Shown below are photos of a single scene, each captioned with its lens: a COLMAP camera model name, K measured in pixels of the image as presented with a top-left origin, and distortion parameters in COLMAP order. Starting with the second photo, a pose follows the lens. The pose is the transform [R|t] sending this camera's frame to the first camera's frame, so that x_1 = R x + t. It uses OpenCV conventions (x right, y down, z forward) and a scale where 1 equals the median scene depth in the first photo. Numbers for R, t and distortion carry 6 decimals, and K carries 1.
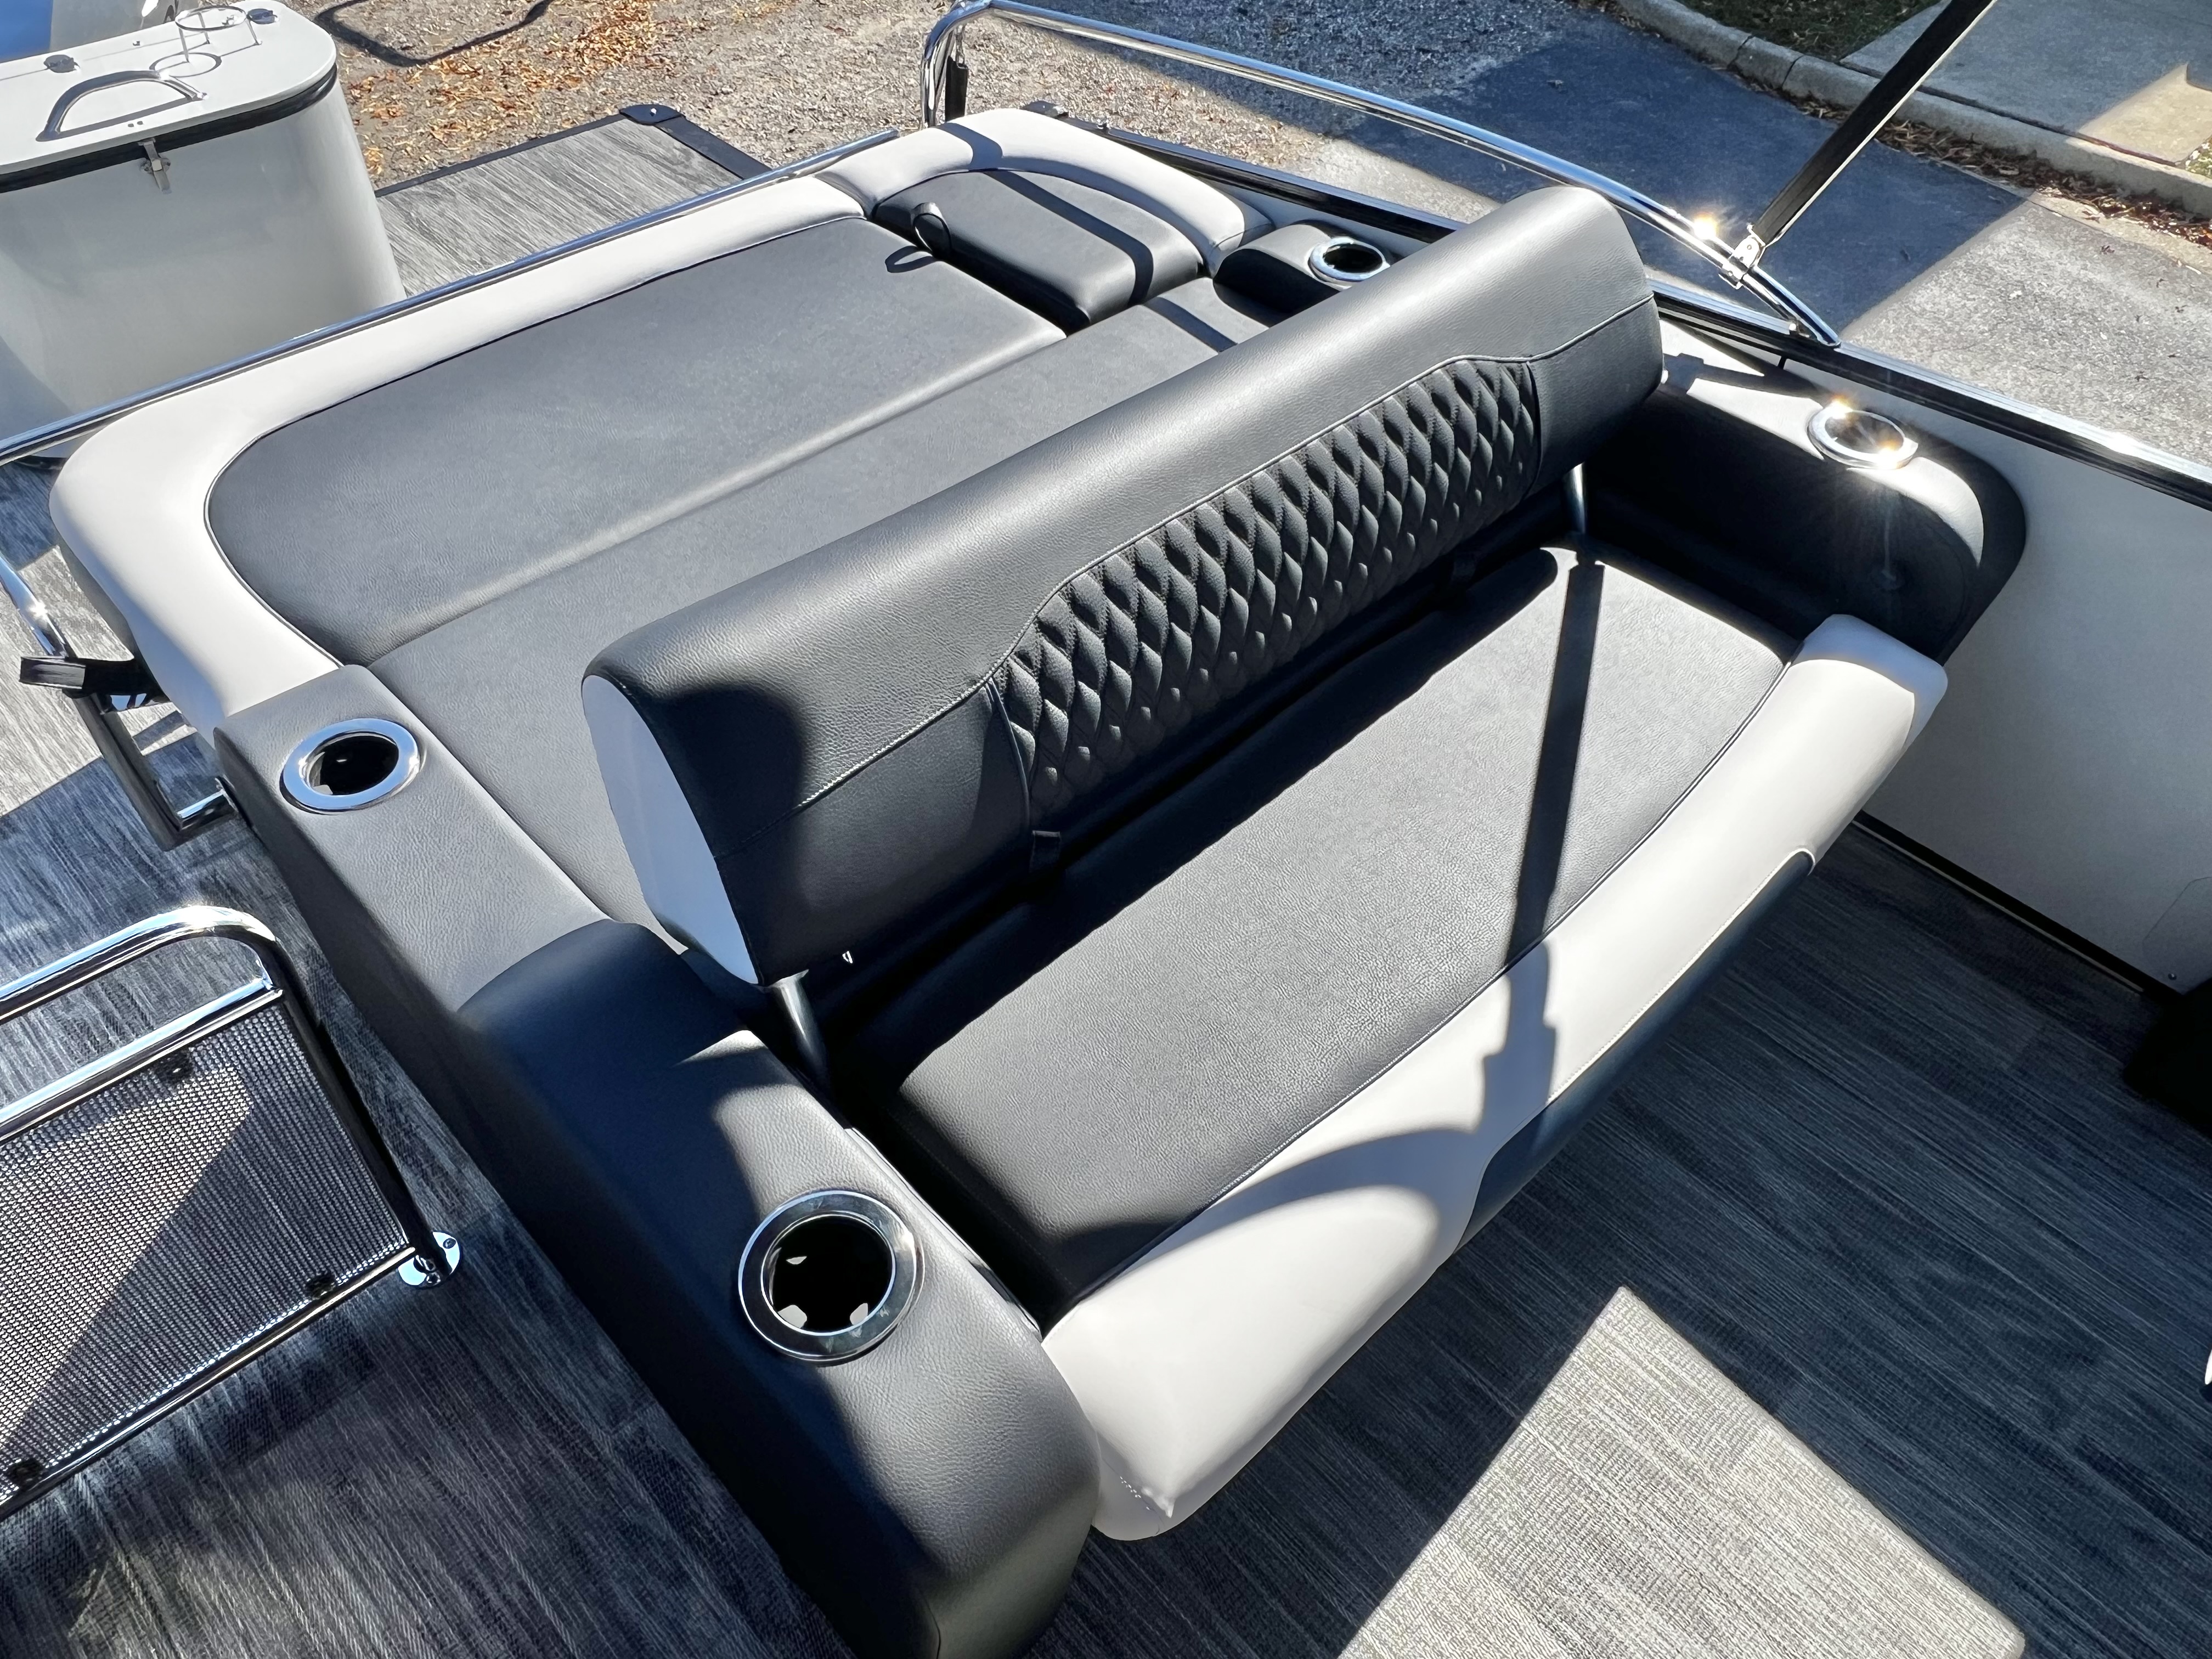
lens RADIAL K [[1526.8, 0, 1093.0], [0, 1526.8, 834.6], [0, 0, 1]] dist [-0.005061, 0.002453]
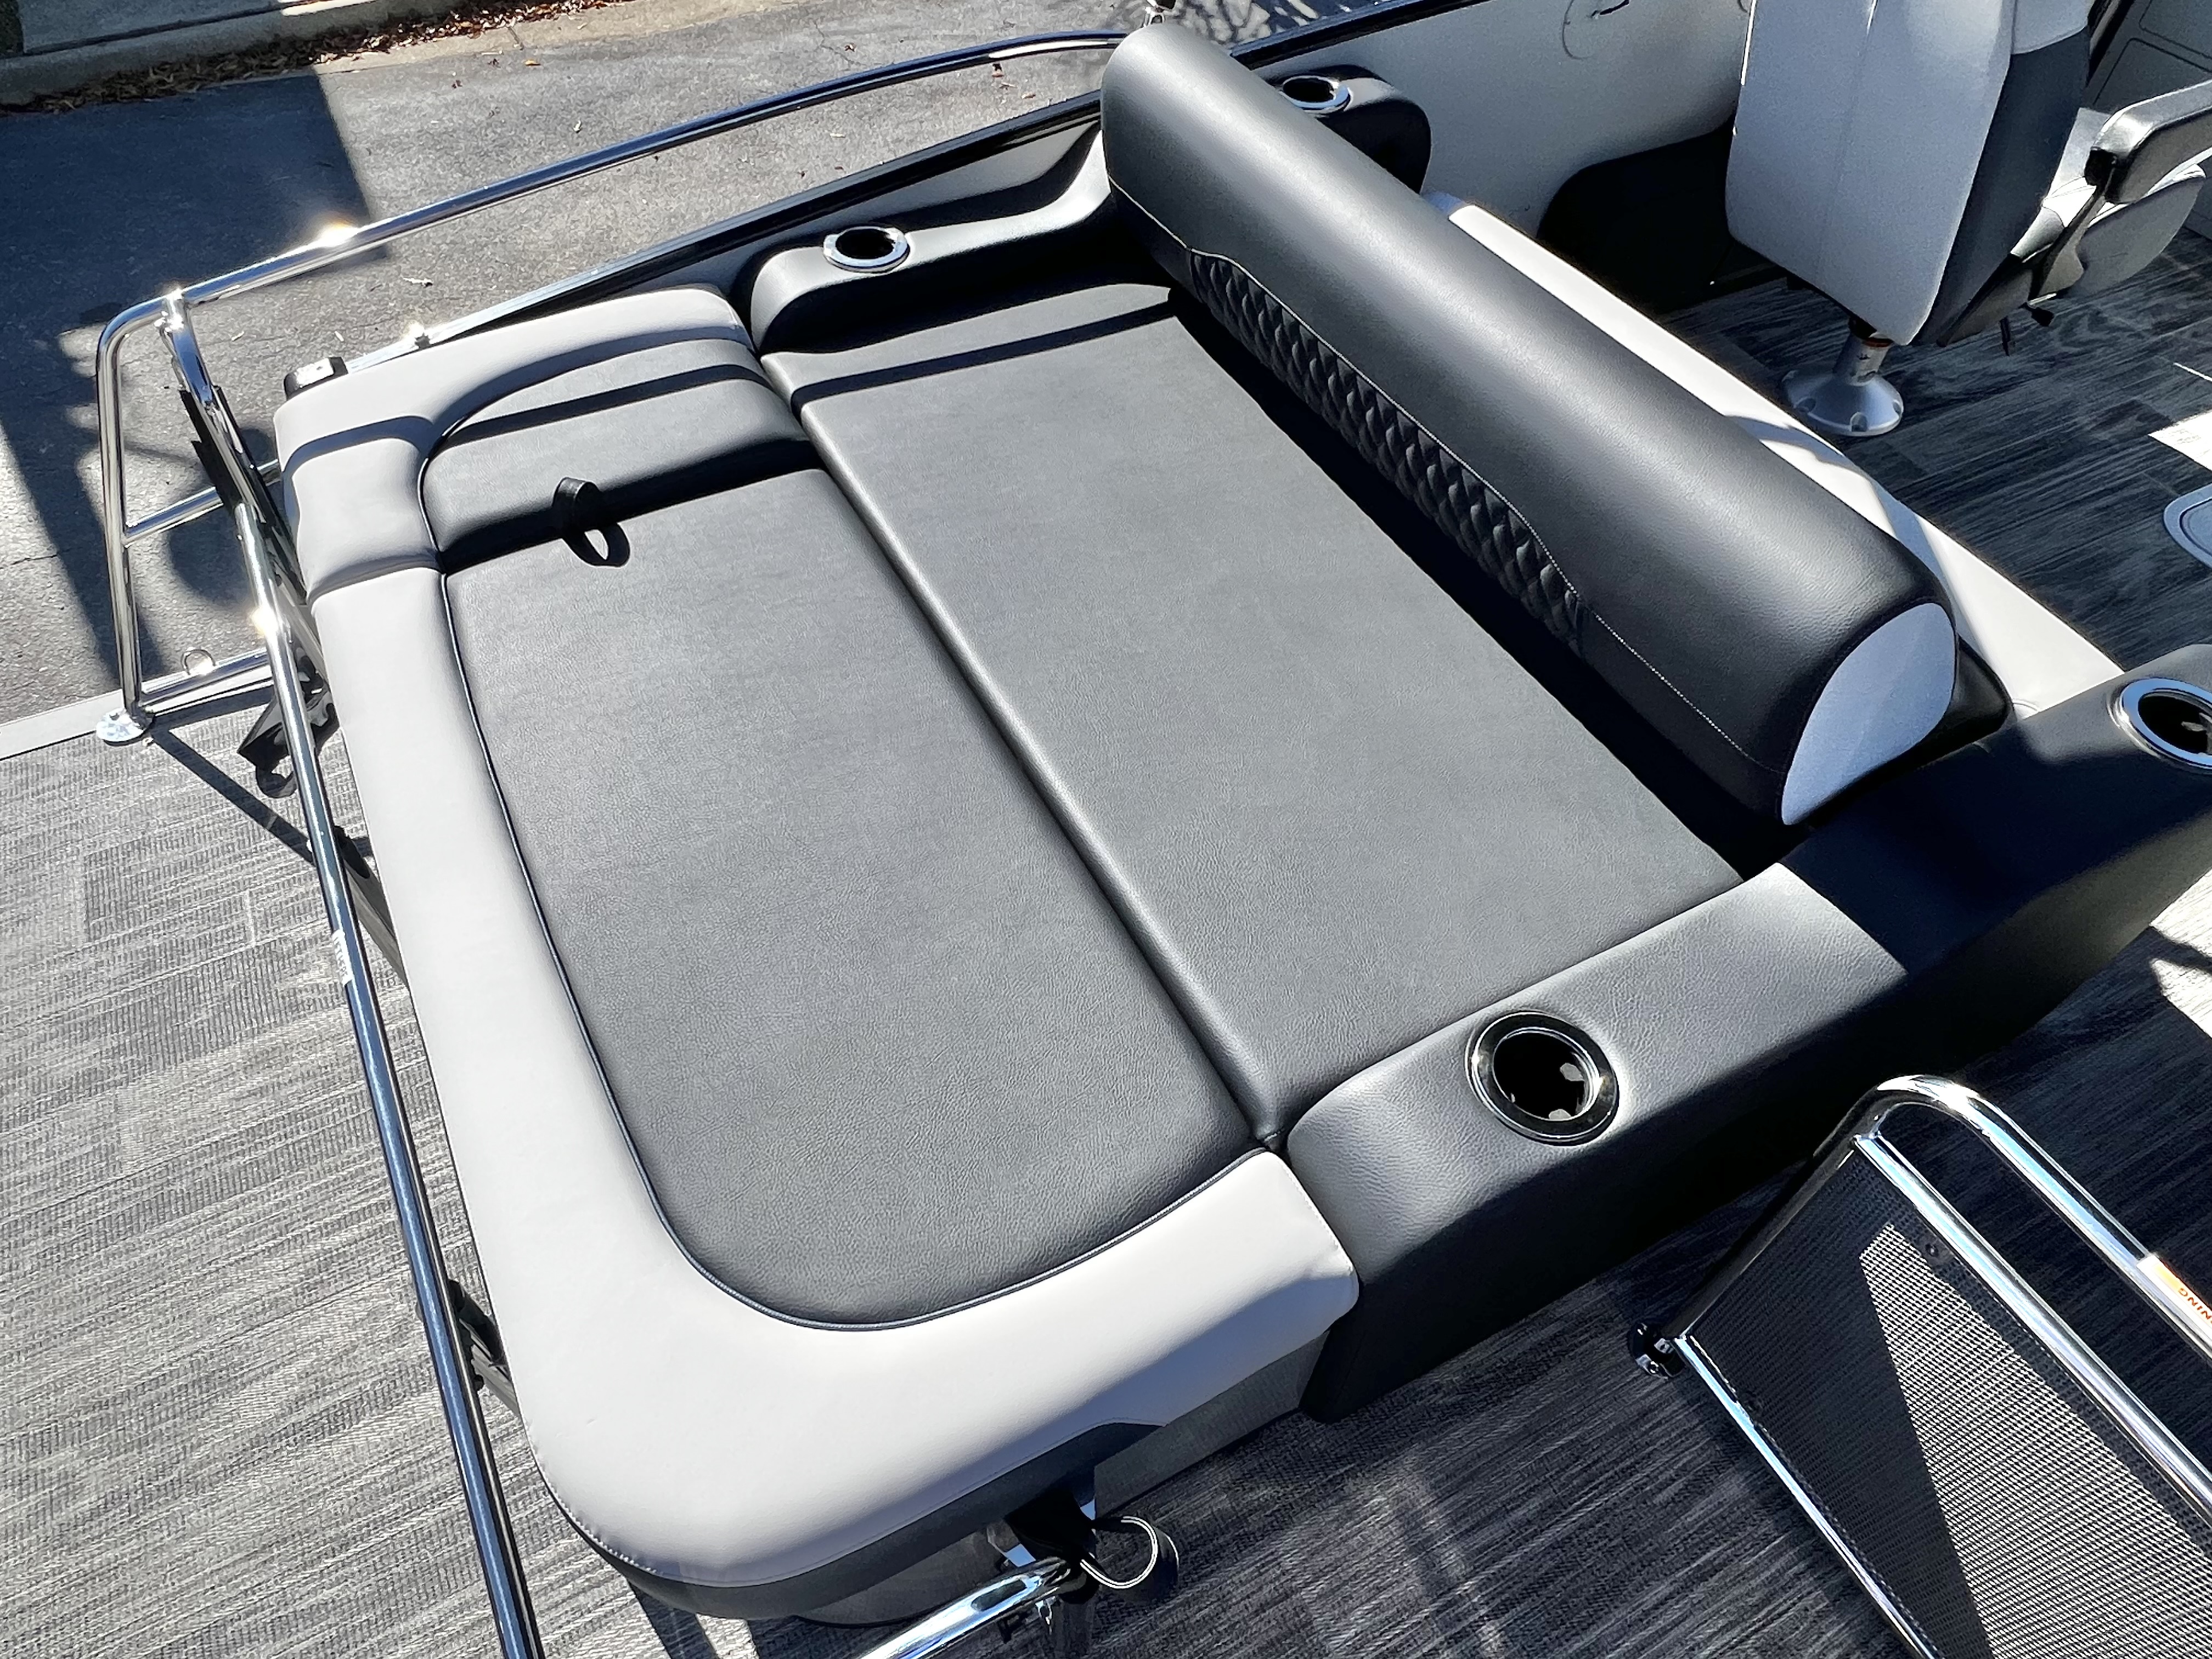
lens RADIAL K [[1367.7, 0, 1106.0], [0, 1367.7, 829.5], [0, 0, 1]] dist [-0.003757, 0.001320]
pose [[0.286039, -0.768956, 0.571742, -0.363115], [0.699973, 0.575157, 0.423358, -0.260229], [-0.654385, 0.279107, 0.702765, 0.227022]]
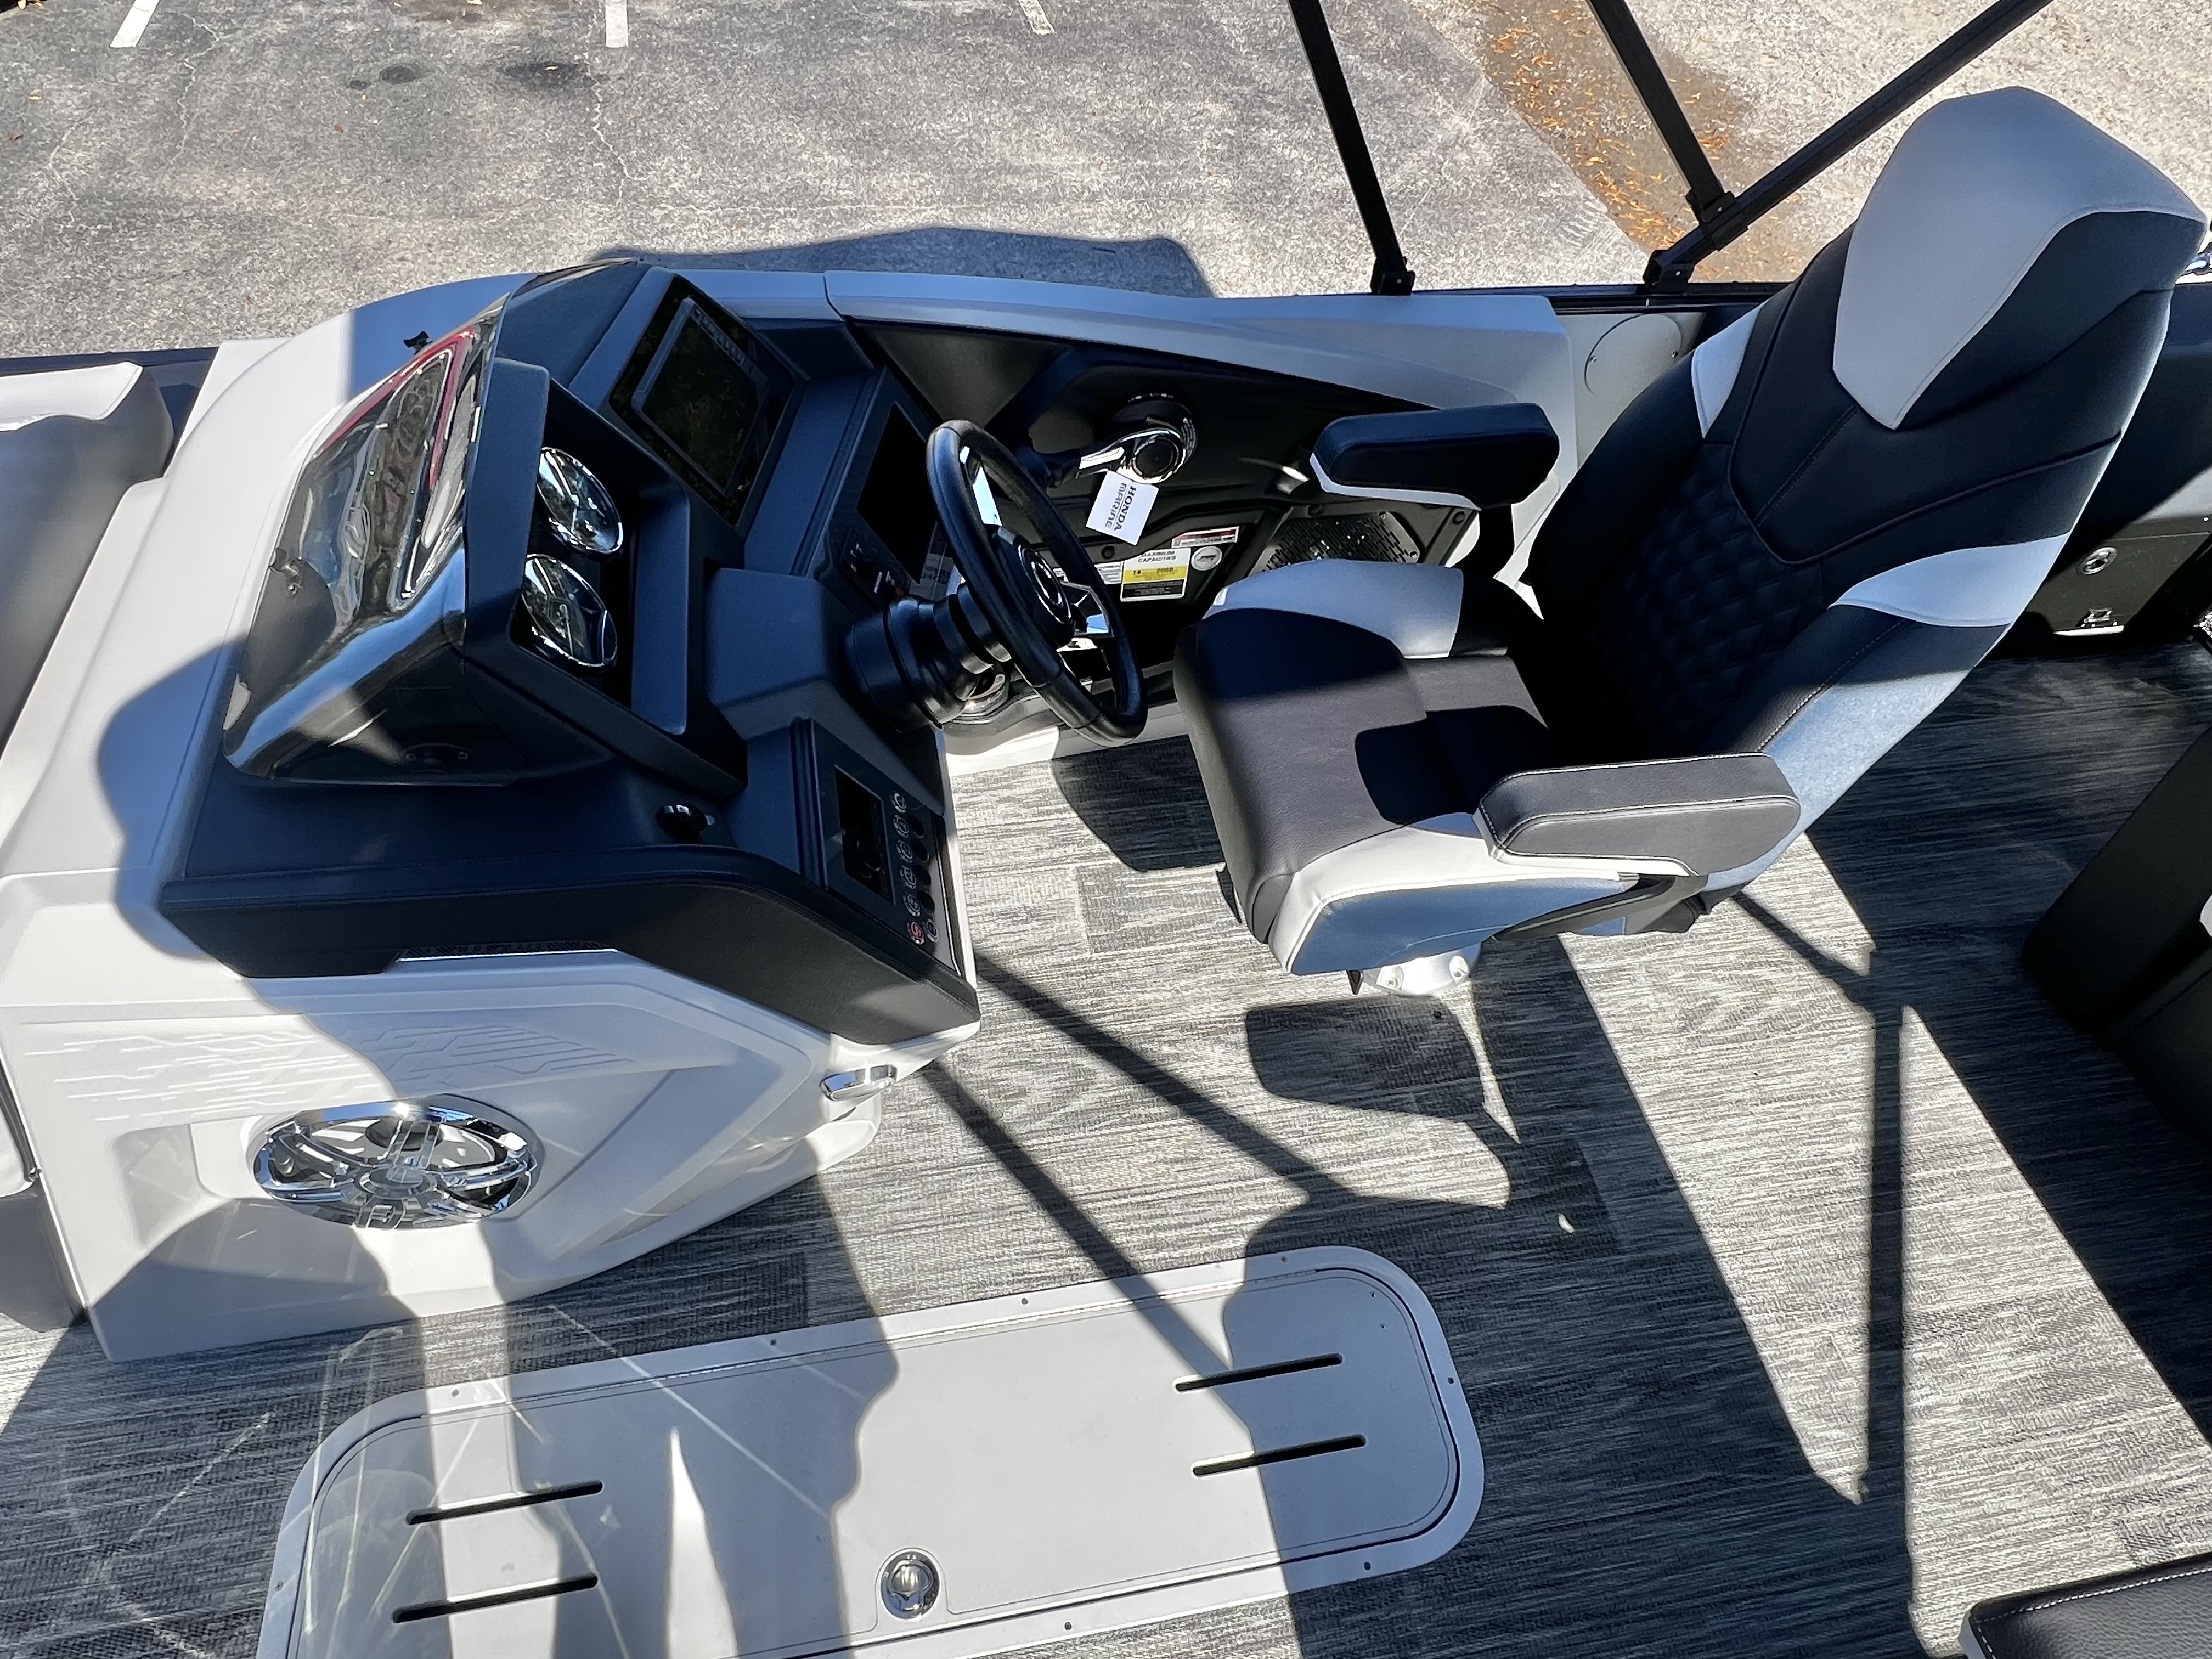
lens RADIAL K [[1321.9, 0, 1101.3], [0, 1321.9, 826.4], [0, 0, 1]] dist [-0.003048, 0.002220]
pose [[-0.558068, 0.597639, -0.575662, 0.461207], [-0.652289, 0.112860, 0.749521, 0.052384], [0.512912, 0.793782, 0.326850, -0.043251]]
